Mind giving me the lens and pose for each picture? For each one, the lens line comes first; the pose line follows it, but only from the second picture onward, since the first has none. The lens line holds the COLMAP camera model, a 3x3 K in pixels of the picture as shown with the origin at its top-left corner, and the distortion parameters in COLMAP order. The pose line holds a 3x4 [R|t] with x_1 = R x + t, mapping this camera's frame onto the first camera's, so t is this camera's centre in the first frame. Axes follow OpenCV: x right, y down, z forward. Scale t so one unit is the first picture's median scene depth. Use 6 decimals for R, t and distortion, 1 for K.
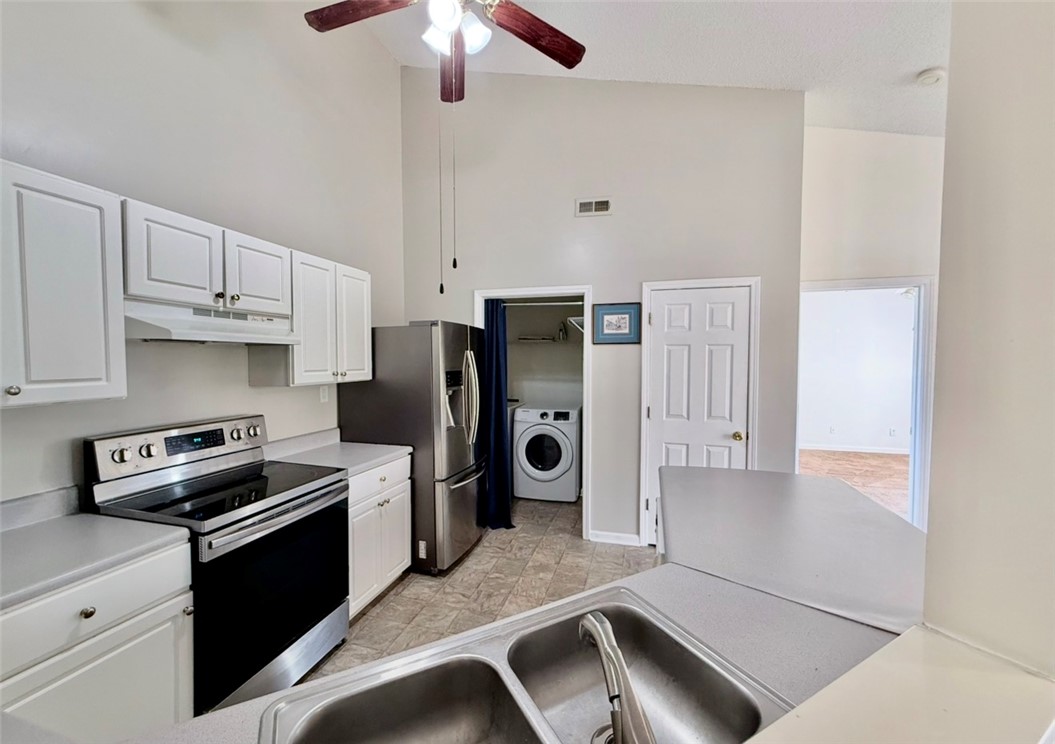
lens RADIAL K [[422.9, 0, 528.4], [0, 422.9, 373.6], [0, 0, 1]] dist [-0.000369, -0.000002]
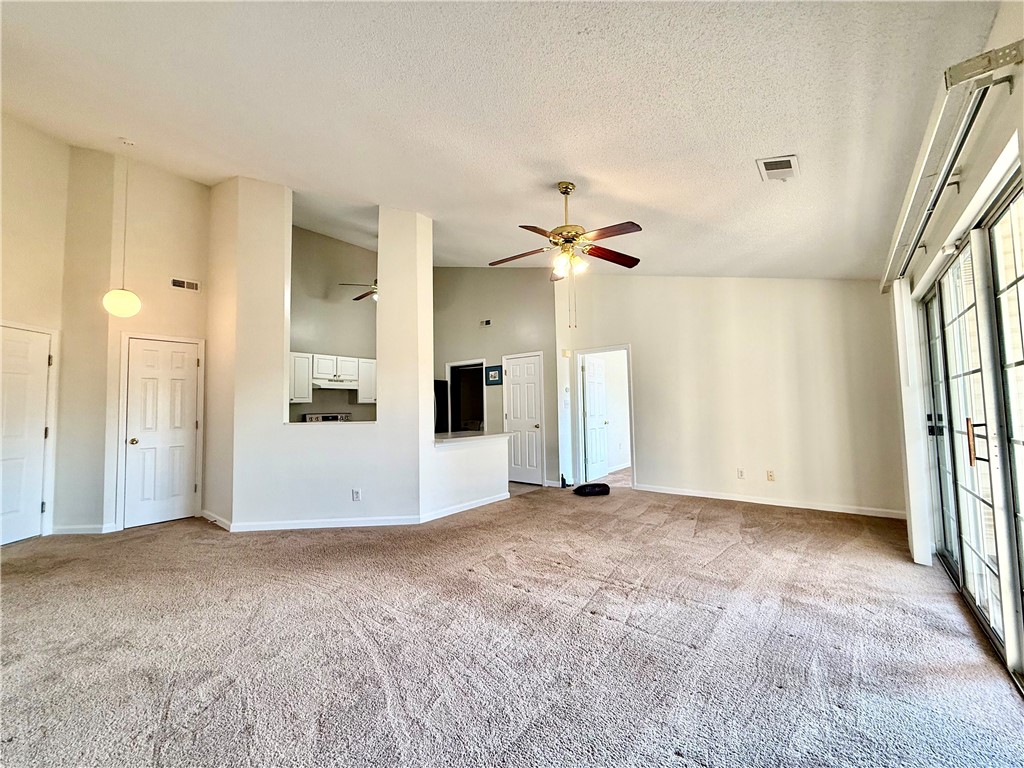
lens RADIAL K [[408.9, 0, 511.9], [0, 408.9, 385.2], [0, 0, 1]] dist [-0.002143, 0.000211]
pose [[0.920376, -0.040964, -0.388882, 1.126568], [0.006646, 0.995993, -0.089187, 0.119965], [0.390977, 0.079501, 0.916961, -0.891596]]
